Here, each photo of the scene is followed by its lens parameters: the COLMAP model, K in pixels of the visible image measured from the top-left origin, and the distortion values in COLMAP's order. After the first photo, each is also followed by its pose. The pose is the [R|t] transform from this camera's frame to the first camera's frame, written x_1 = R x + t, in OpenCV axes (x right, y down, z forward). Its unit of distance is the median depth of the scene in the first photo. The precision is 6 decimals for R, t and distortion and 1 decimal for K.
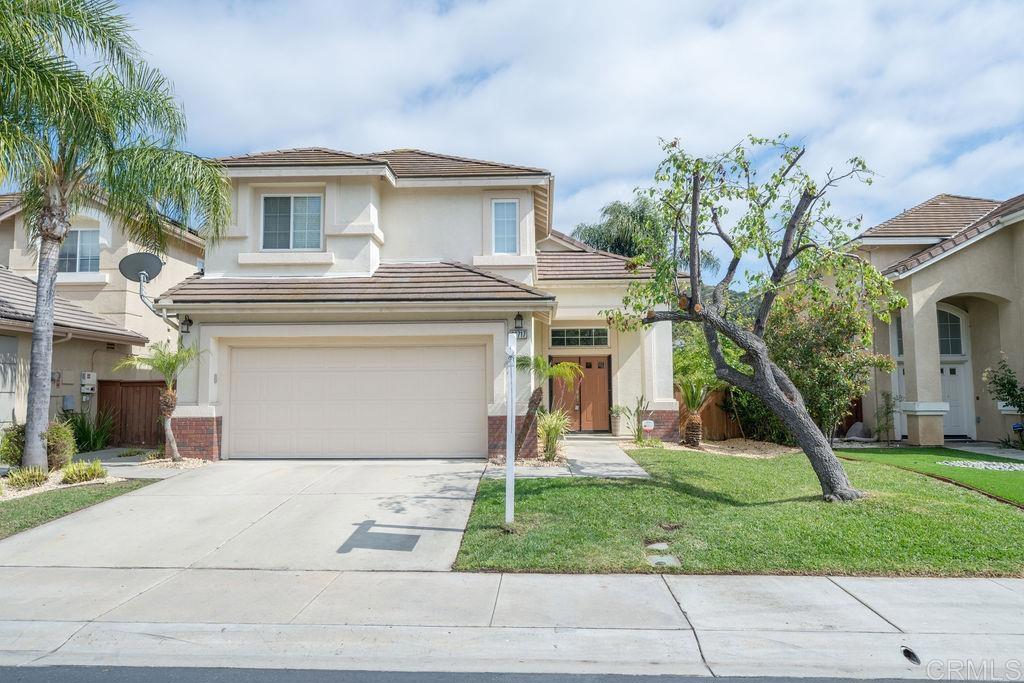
lens RADIAL K [[709.3, 0, 519.5], [0, 709.3, 342.0], [0, 0, 1]] dist [0.001722, -0.001174]
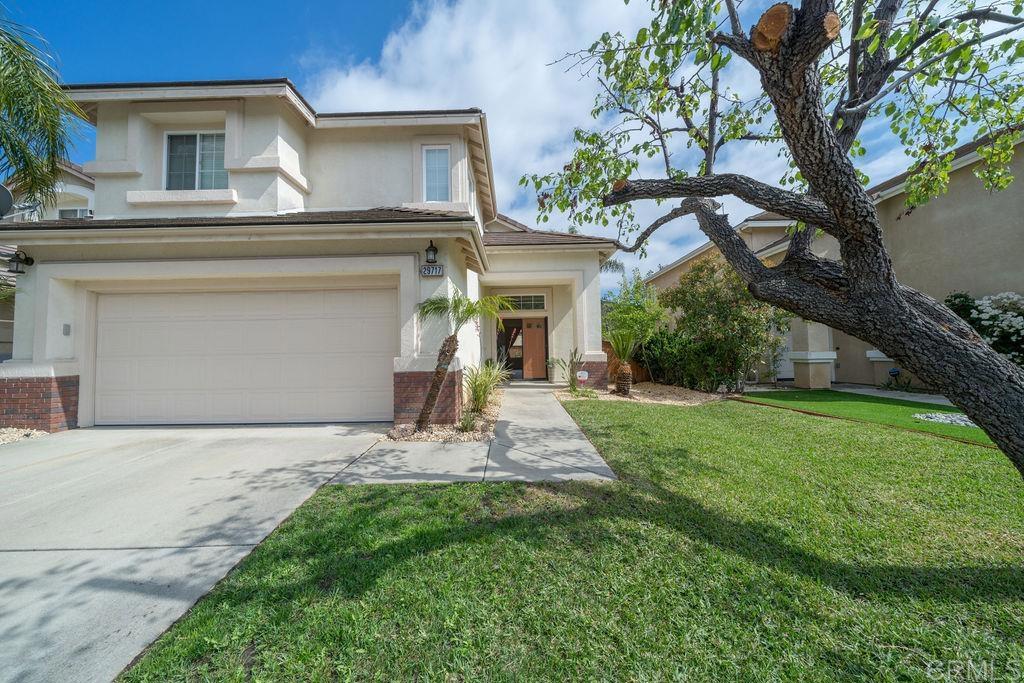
lens RADIAL K [[347.7, 0, 512.0], [0, 347.7, 341.5], [0, 0, 1]] dist [-0.003756, -0.000002]
pose [[0.999612, -0.010756, 0.025691, 0.070145], [0.009766, 0.999217, 0.038351, 0.050078], [-0.026083, -0.038085, 0.998934, 0.538747]]
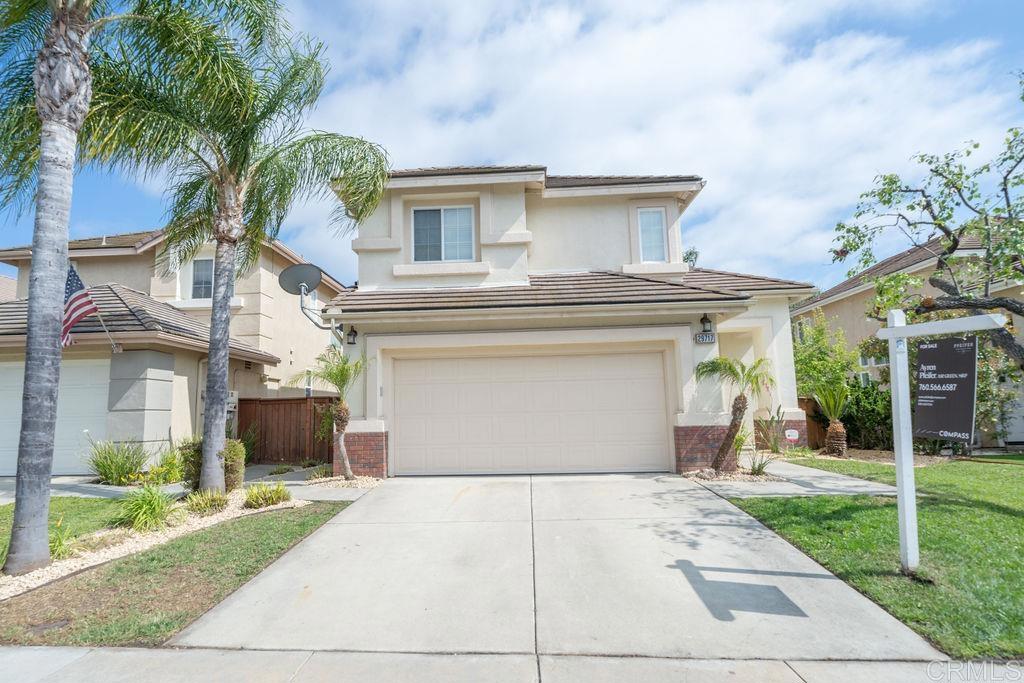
lens RADIAL K [[562.7, 0, 484.2], [0, 562.7, 350.0], [0, 0, 1]] dist [-0.001046, -0.000267]
pose [[0.999273, -0.019402, -0.032812, -0.242097], [0.018057, 0.999004, -0.040808, 0.026621], [0.033571, 0.040186, 0.998628, 0.224283]]
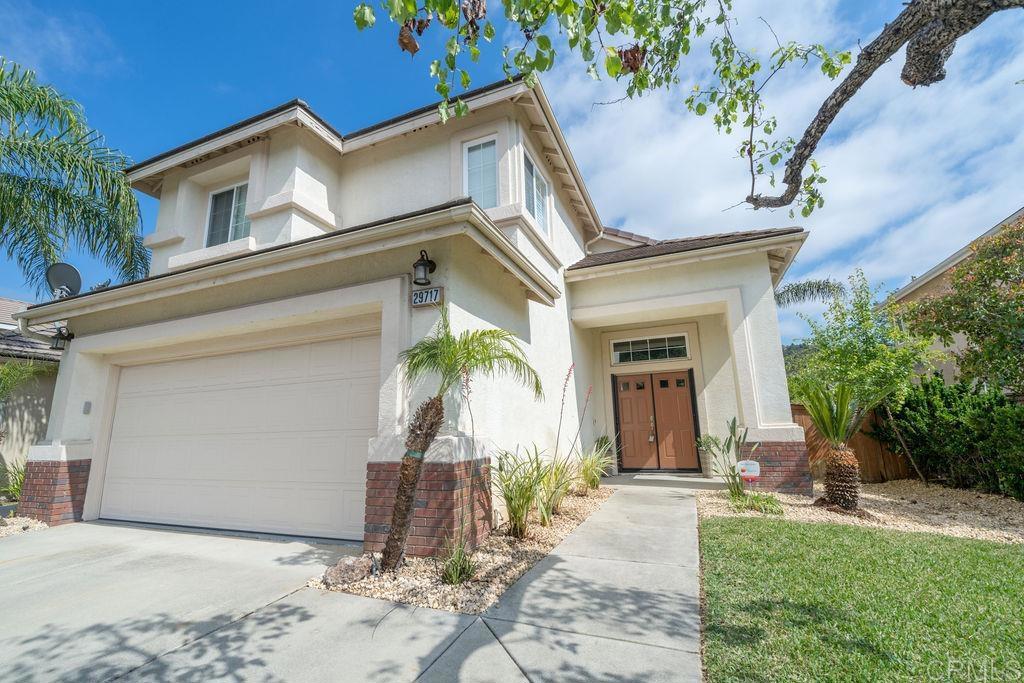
lens RADIAL K [[432.9, 0, 514.5], [0, 432.9, 347.7], [0, 0, 1]] dist [-0.001325, -0.000340]
pose [[0.939480, -0.083750, -0.332208, 0.141704], [0.045819, 0.991665, -0.120422, 0.058884], [0.339525, 0.097913, 0.935487, 0.660878]]
